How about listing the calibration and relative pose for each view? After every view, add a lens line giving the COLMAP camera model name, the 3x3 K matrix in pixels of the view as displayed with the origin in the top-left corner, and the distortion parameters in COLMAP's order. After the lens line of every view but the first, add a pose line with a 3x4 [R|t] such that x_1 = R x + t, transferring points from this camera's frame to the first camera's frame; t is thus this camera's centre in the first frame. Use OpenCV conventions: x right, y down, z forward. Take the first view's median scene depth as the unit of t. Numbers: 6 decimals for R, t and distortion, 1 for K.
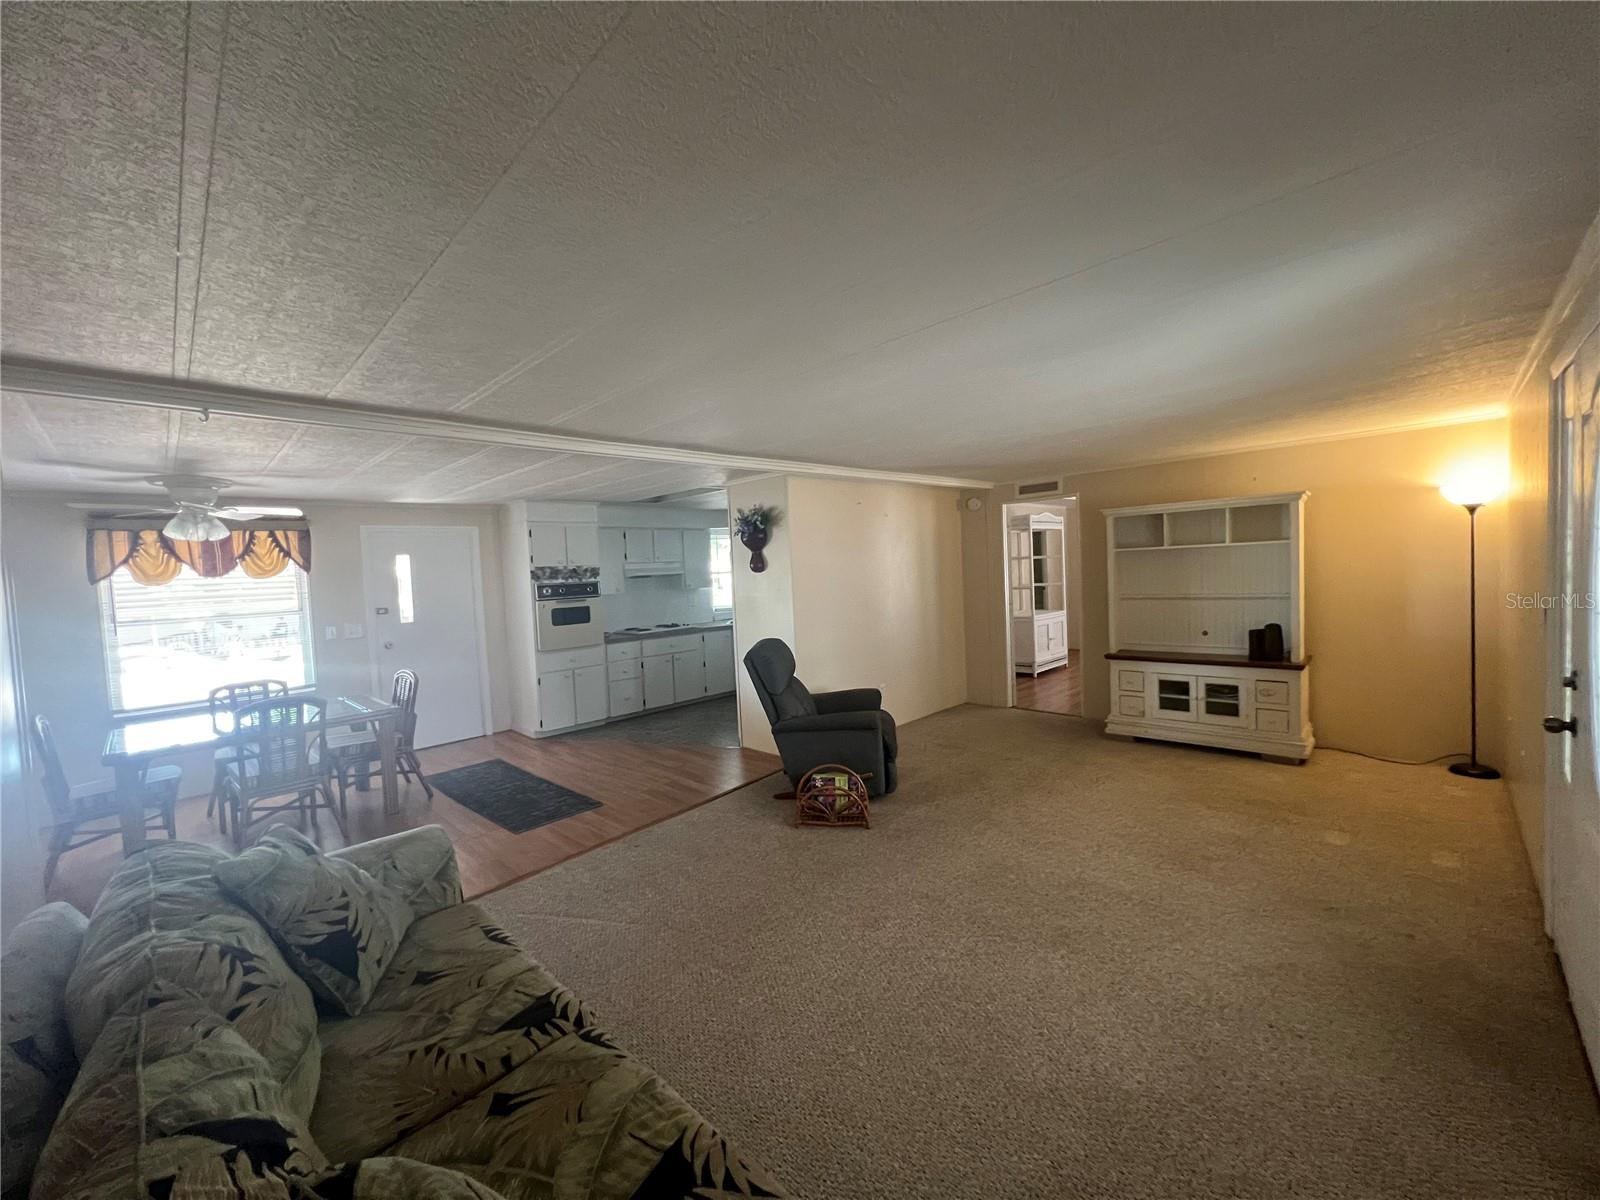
lens RADIAL K [[638.1, 0, 796.3], [0, 638.1, 596.2], [0, 0, 1]] dist [-0.001476, -0.000006]
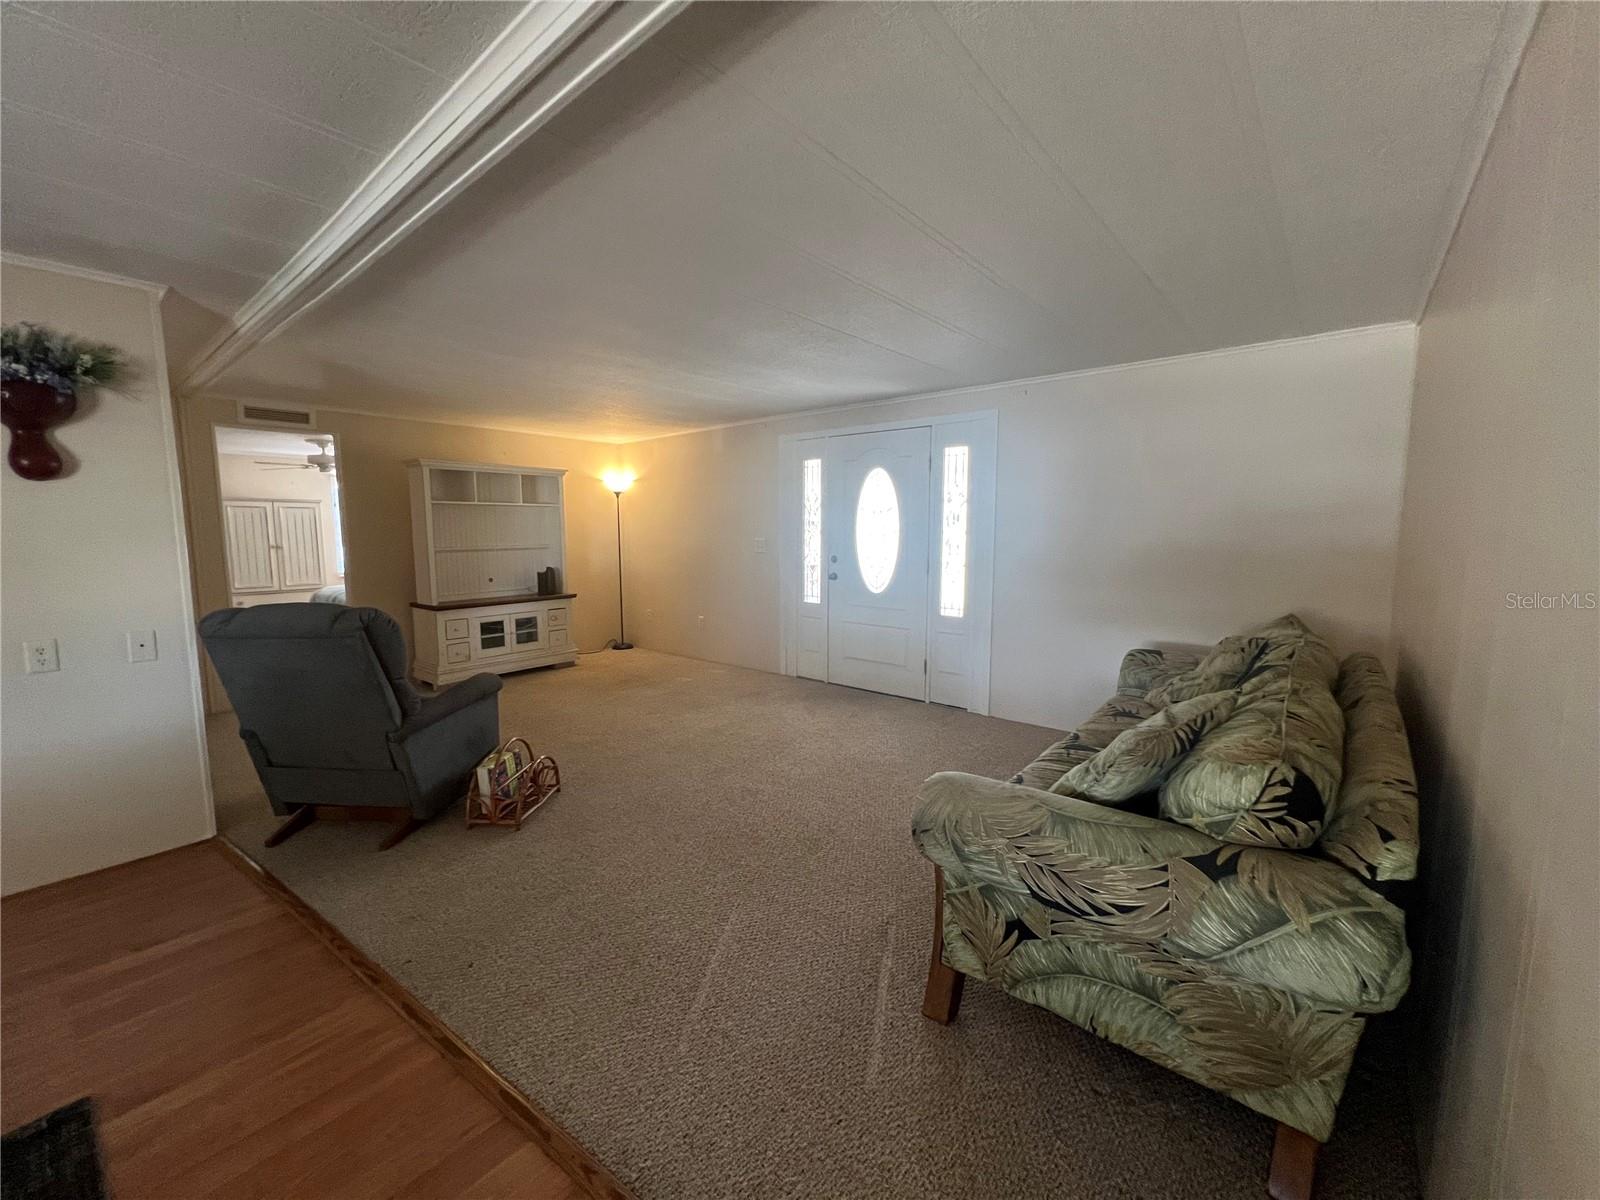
lens RADIAL K [[638.1, 0, 796.3], [0, 638.1, 596.2], [0, 0, 1]] dist [-0.001476, -0.000006]
pose [[-0.085142, -0.057848, 0.994688, -0.600763], [0.050766, 0.996765, 0.062315, 0.045664], [-0.995075, 0.055802, -0.081929, 0.570393]]
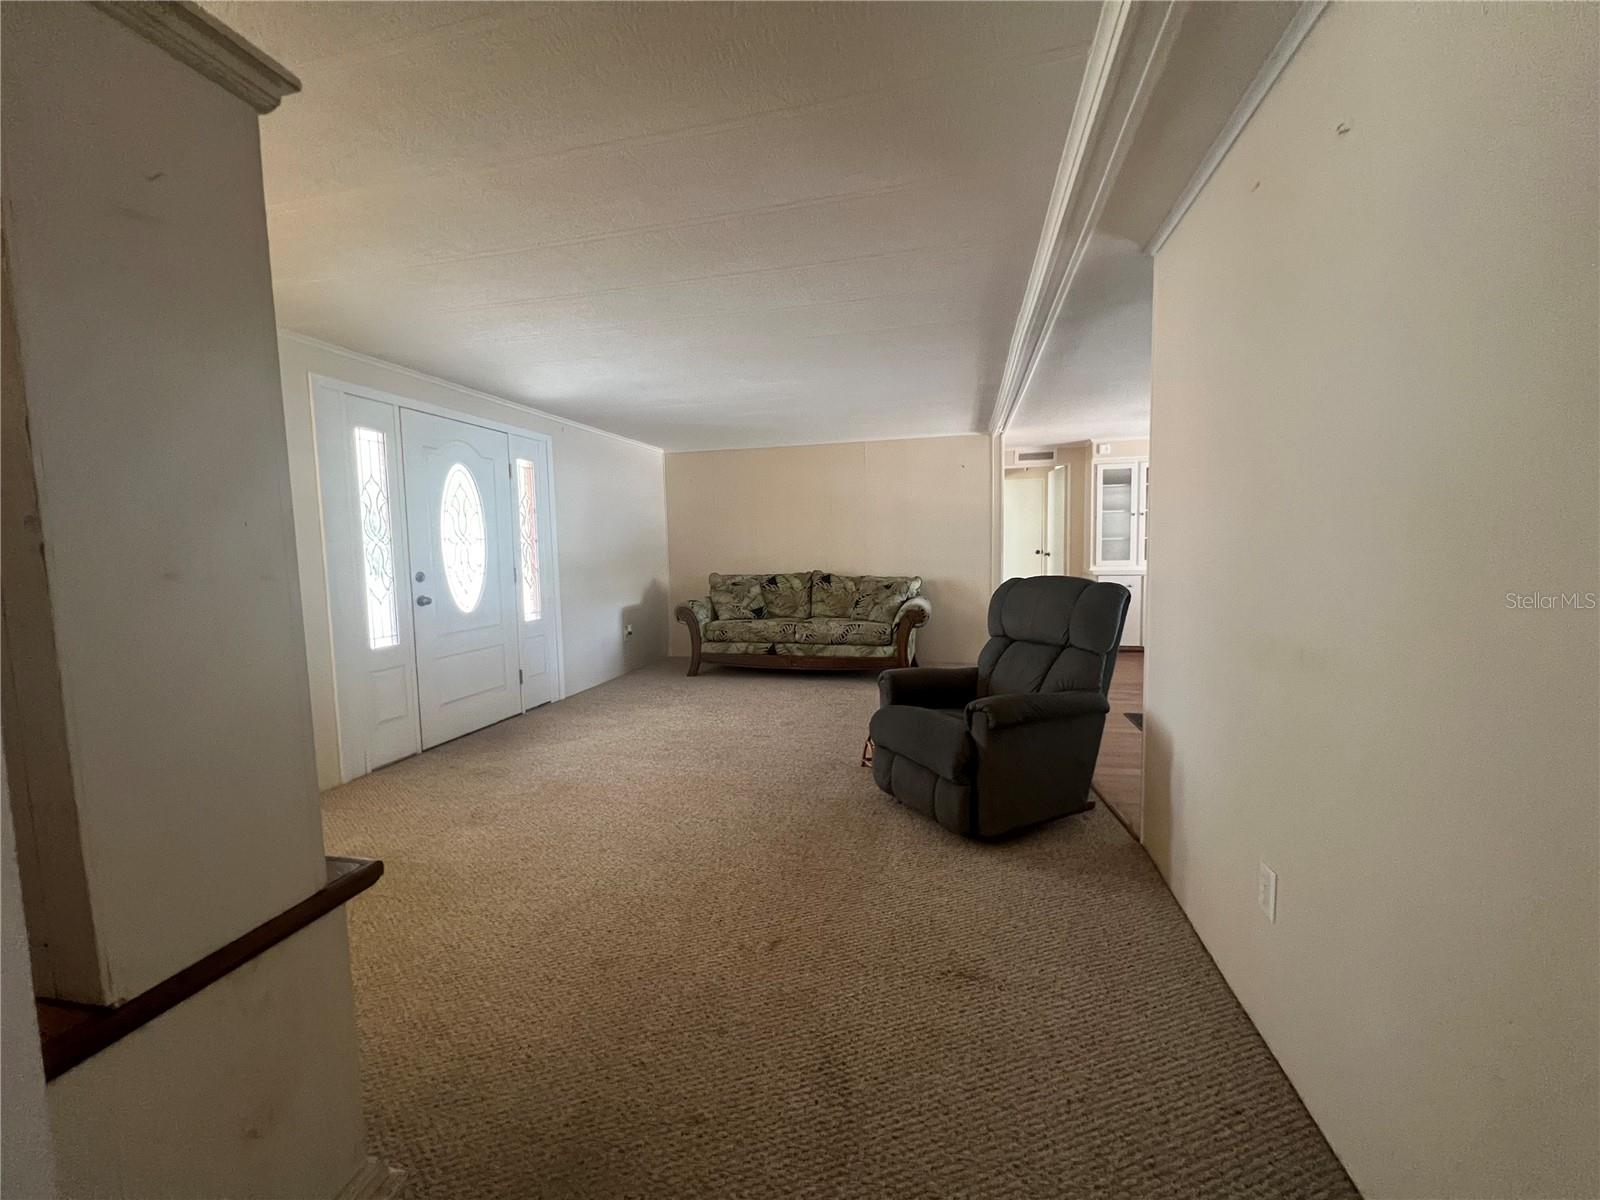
lens RADIAL K [[640.7, 0, 797.8], [0, 640.7, 597.3], [0, 0, 1]] dist [-0.002049, 0.001096]
pose [[-0.856485, 0.107805, -0.504788, 0.504718], [0.038873, 0.988641, 0.145182, -0.019789], [0.514706, 0.104724, -0.850947, 1.348675]]
